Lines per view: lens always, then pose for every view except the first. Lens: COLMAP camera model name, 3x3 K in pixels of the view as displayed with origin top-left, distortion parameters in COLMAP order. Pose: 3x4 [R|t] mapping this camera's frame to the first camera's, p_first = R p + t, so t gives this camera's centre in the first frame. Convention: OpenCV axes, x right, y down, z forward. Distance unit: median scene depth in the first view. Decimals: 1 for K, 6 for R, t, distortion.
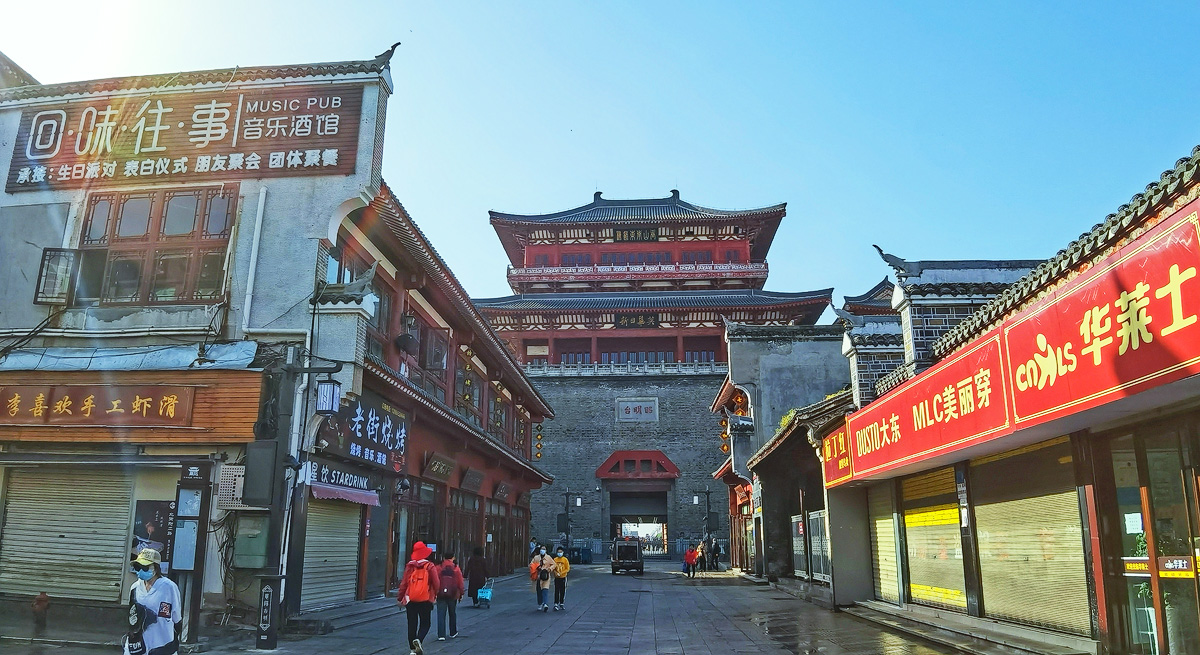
lens RADIAL K [[778.0, 0, 600.0], [0, 778.0, 327.5], [0, 0, 1]] dist [-0.073116, -0.000296]
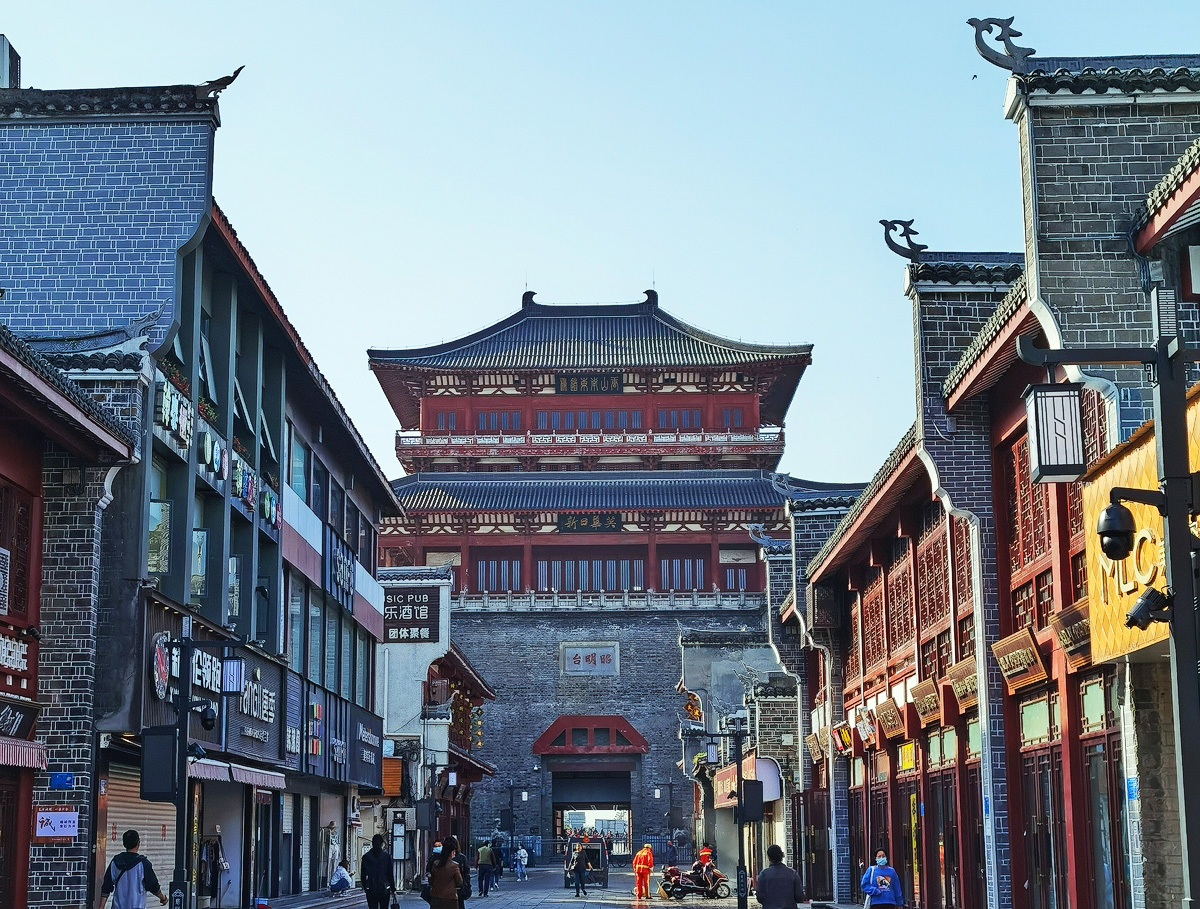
lens RADIAL K [[2053.7, 0, 600.0], [0, 2053.7, 454.5], [0, 0, 1]] dist [0.286906, -4.498830]
pose [[0.998411, 0.002019, 0.056321, -0.050515], [-0.006940, 0.996156, 0.087316, -0.247428], [-0.055928, -0.087568, 0.994587, -0.878213]]
